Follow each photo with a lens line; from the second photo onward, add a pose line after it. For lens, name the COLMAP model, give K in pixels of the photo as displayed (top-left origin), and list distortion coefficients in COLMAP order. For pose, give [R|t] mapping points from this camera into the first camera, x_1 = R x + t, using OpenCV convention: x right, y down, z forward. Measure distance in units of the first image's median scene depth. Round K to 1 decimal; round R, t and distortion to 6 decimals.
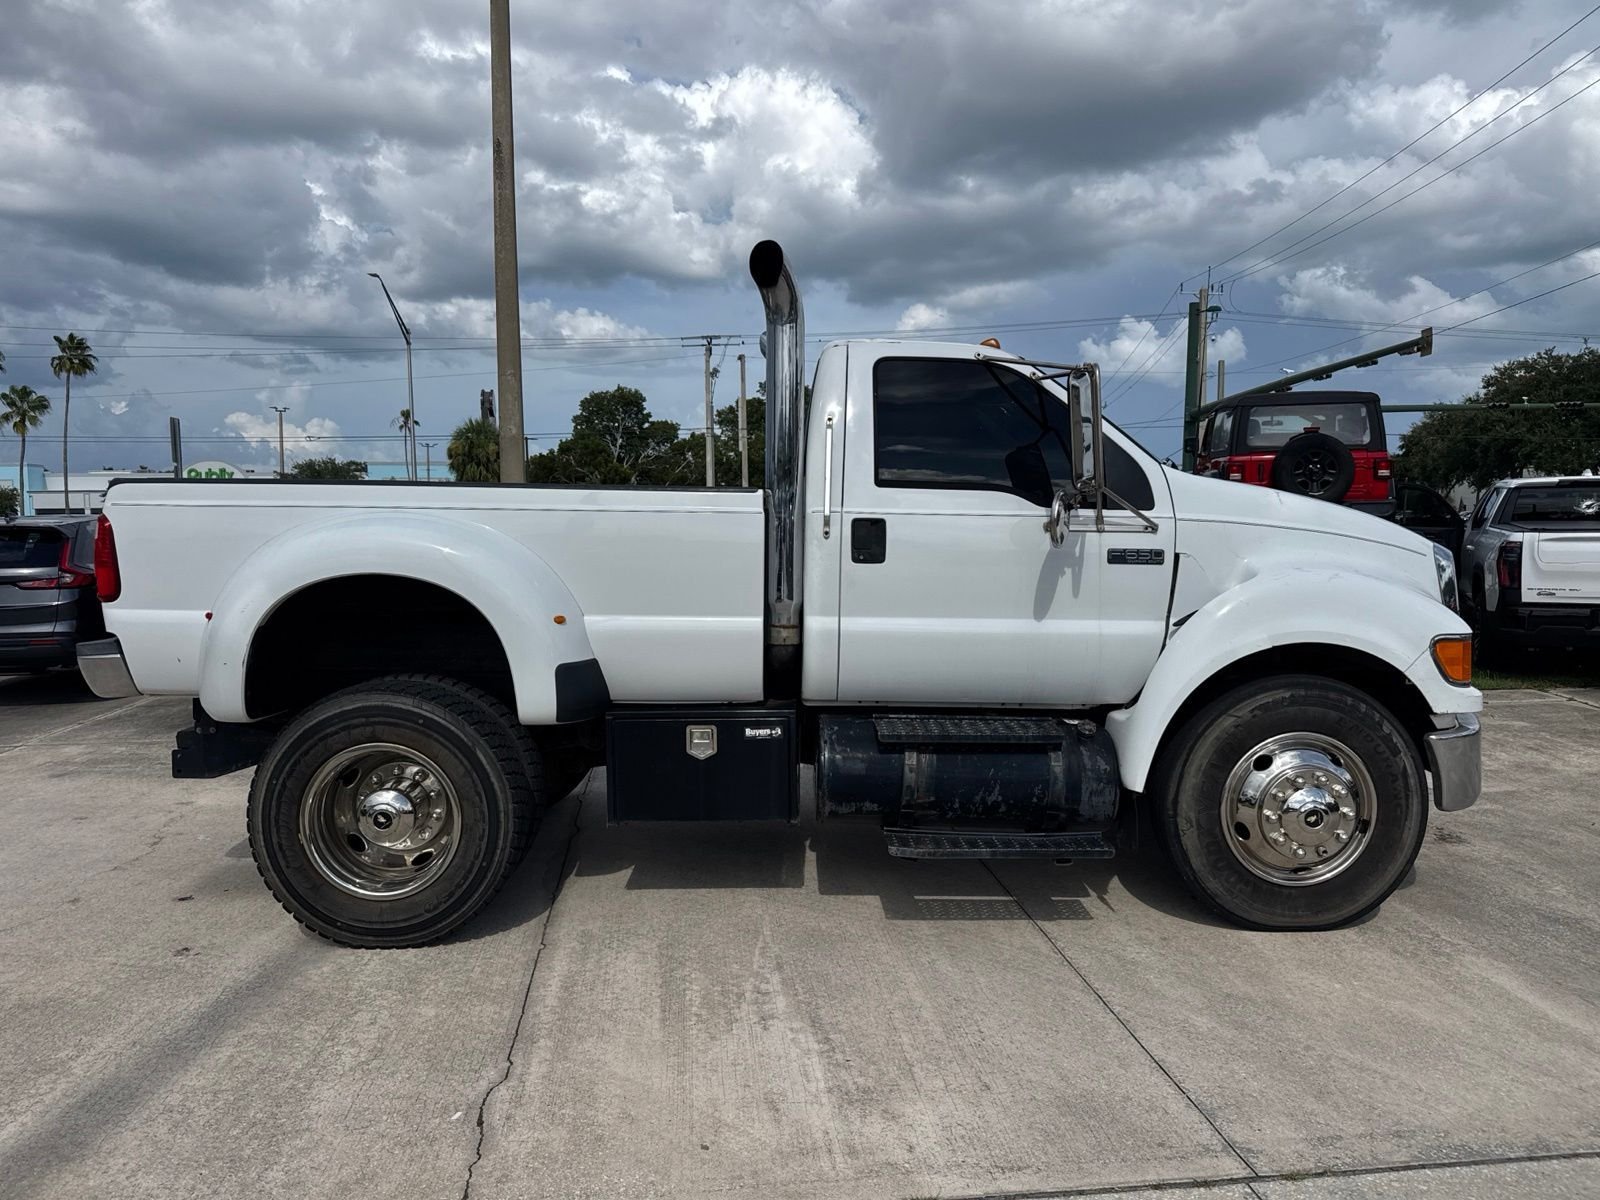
lens RADIAL K [[1129.4, 0, 795.5], [0, 1129.4, 598.1], [0, 0, 1]] dist [0.016683, -0.021238]
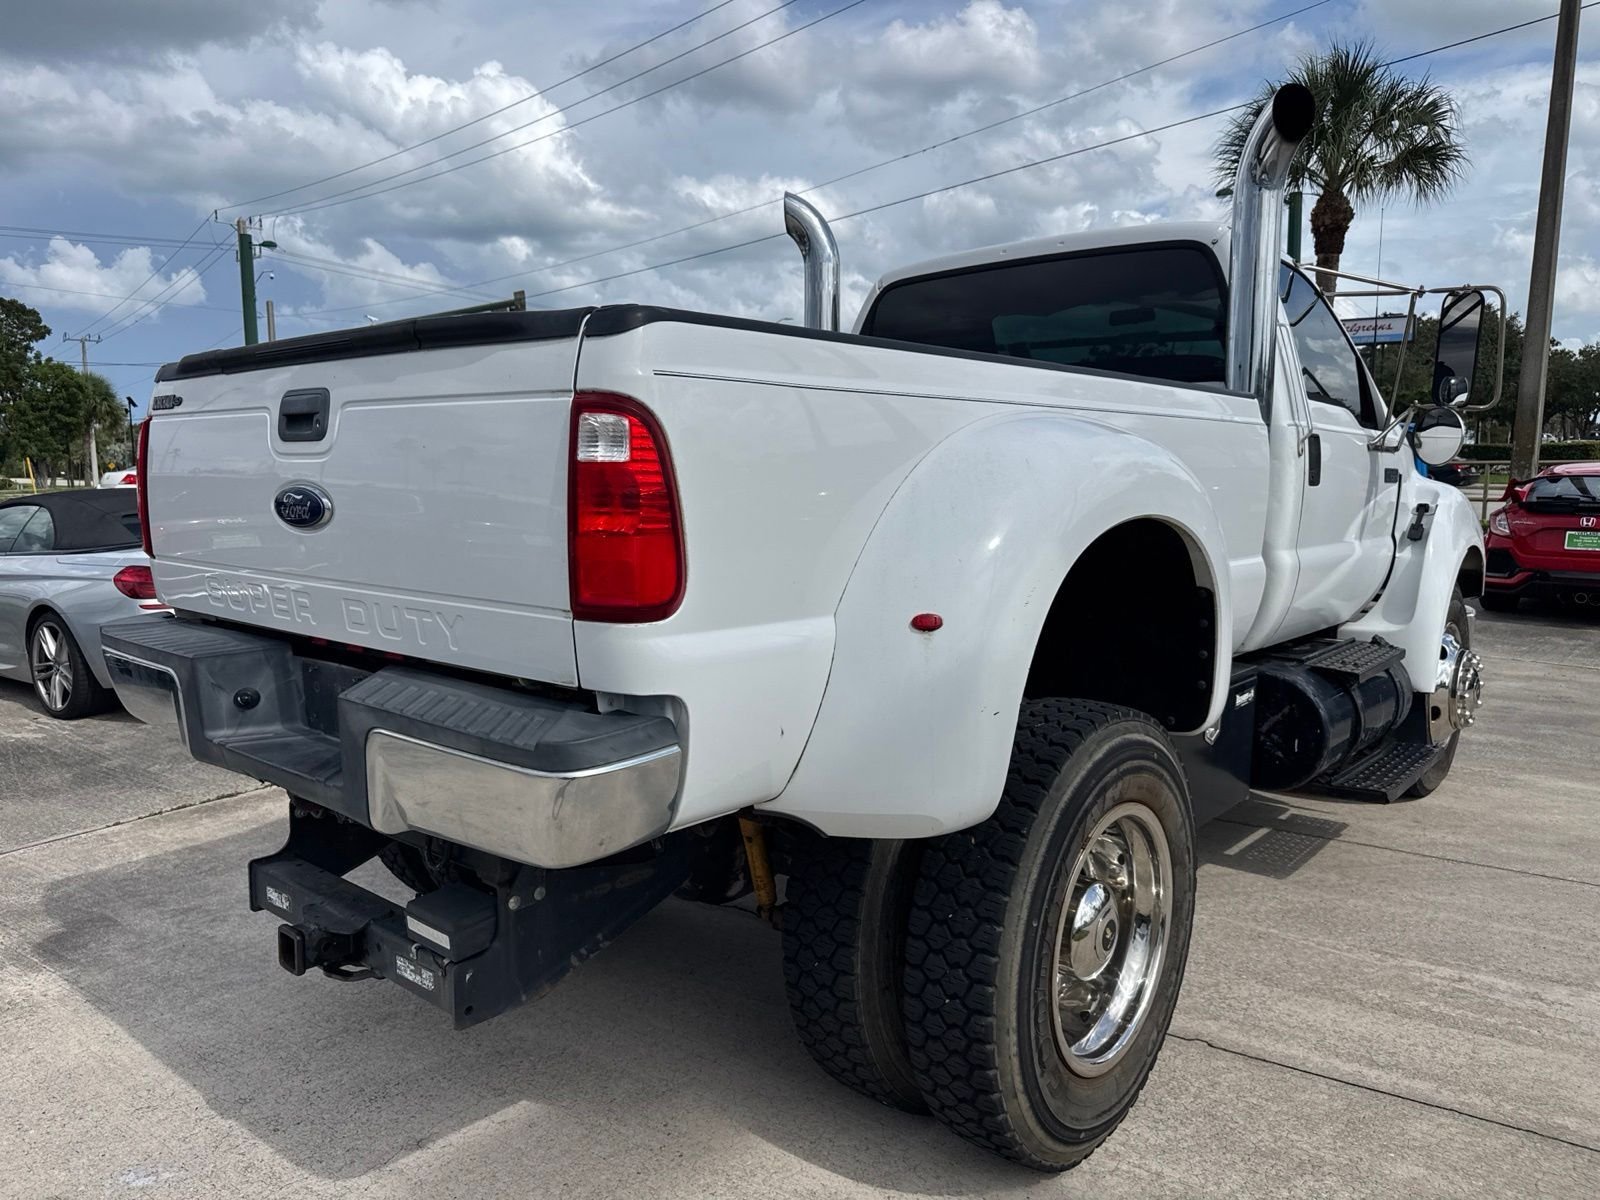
lens RADIAL K [[1129.4, 0, 799.7], [0, 1129.4, 611.3], [0, 0, 1]] dist [0.016683, -0.021238]
pose [[0.664186, -0.098630, 0.741033, -0.878845], [0.059329, 0.995086, 0.079267, -0.027251], [-0.745209, -0.008683, 0.666774, 0.717663]]
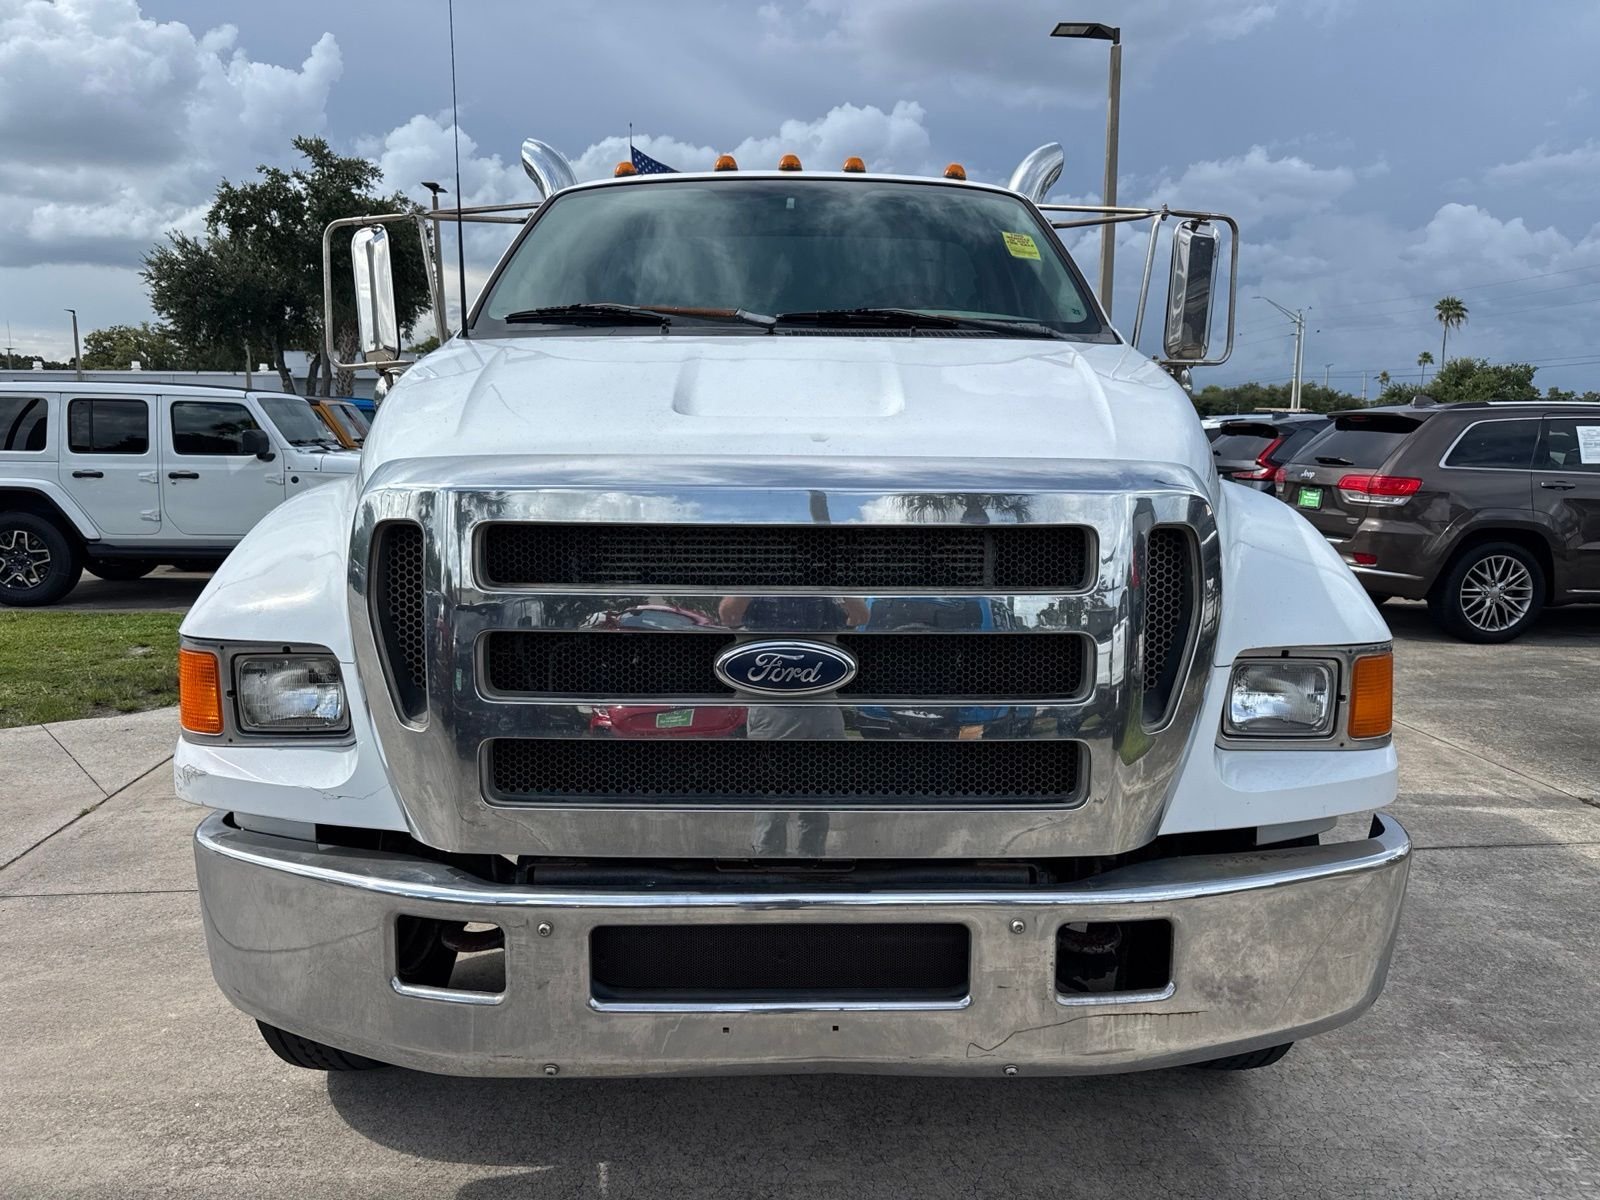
lens RADIAL K [[1127.8, 0, 809.6], [0, 1127.8, 588.1], [0, 0, 1]] dist [0.024866, -0.028688]
pose [[-0.002321, 0.150763, -0.988567, 1.074273], [-0.079863, 0.985384, 0.150465, -0.082827], [0.996803, 0.079299, 0.009753, 1.260647]]
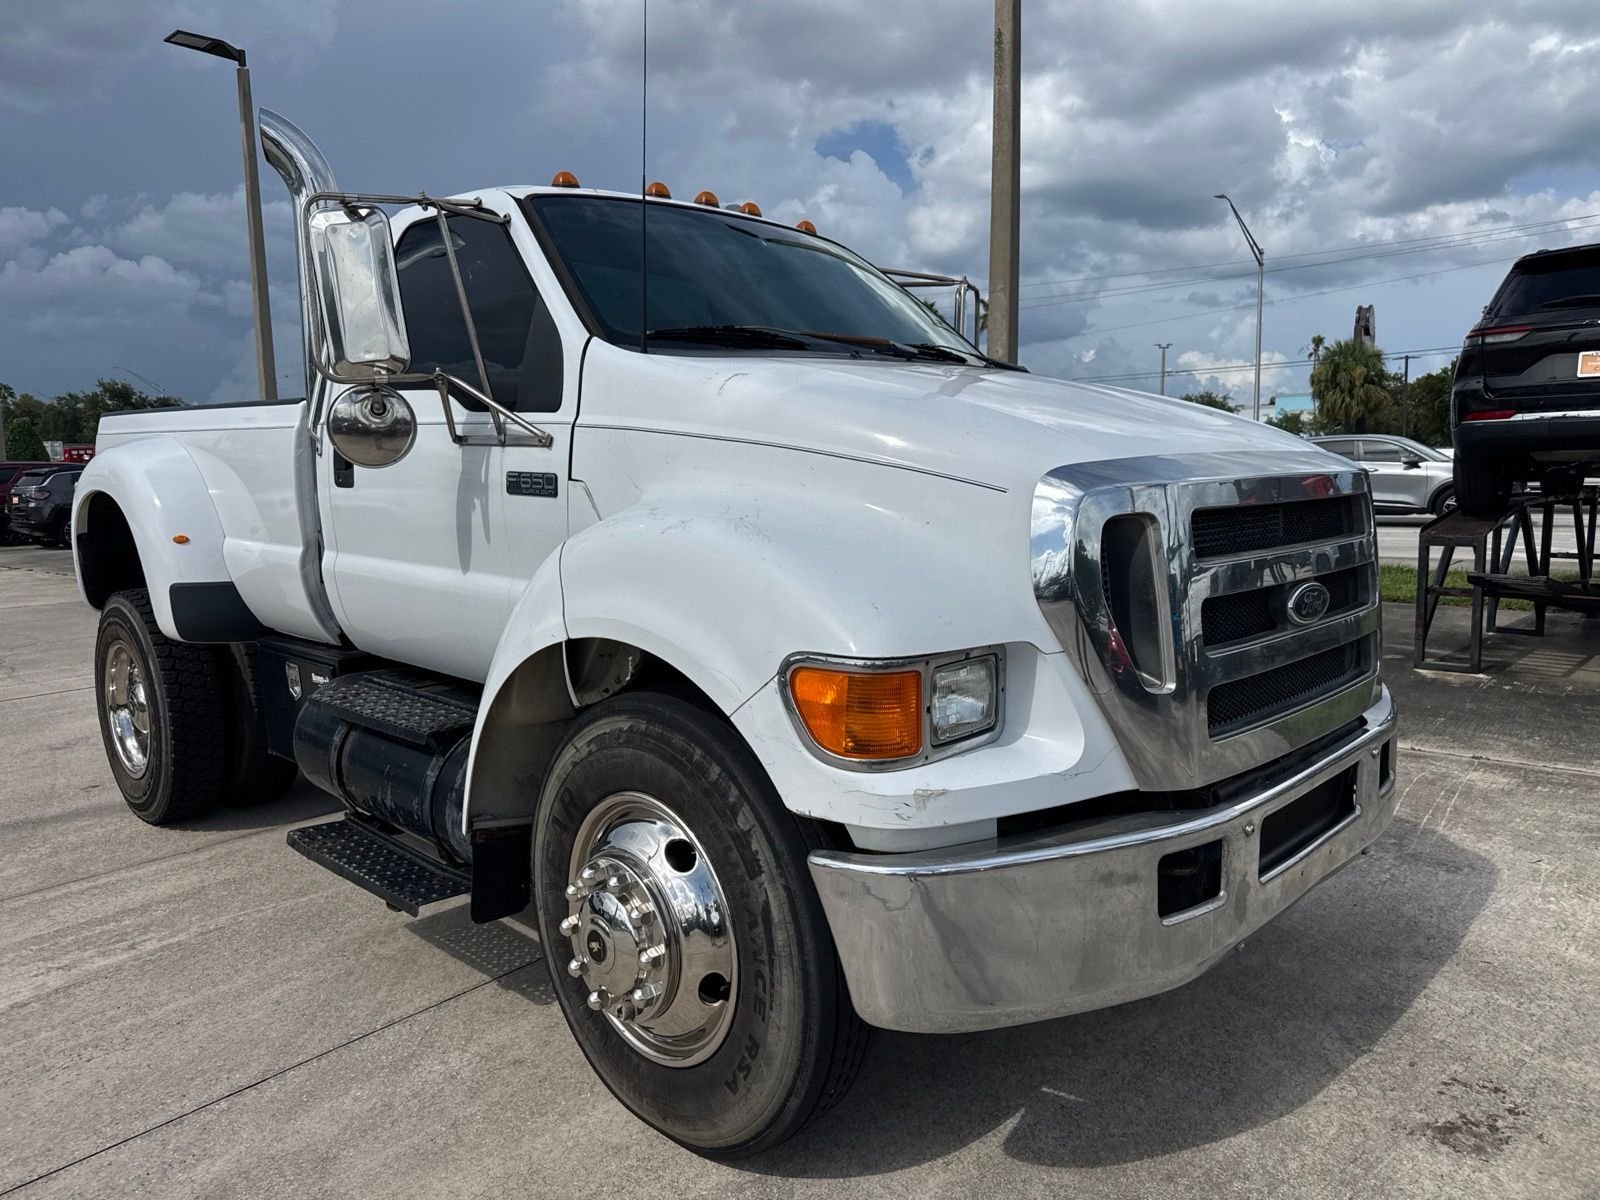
lens RADIAL K [[1129.4, 0, 797.2], [0, 1129.4, 598.5], [0, 0, 1]] dist [0.016683, -0.021238]
pose [[0.707958, 0.079373, -0.701781, 0.890693], [-0.038987, 0.996542, 0.073382, -0.024456], [0.705178, -0.024591, 0.708604, 0.655280]]
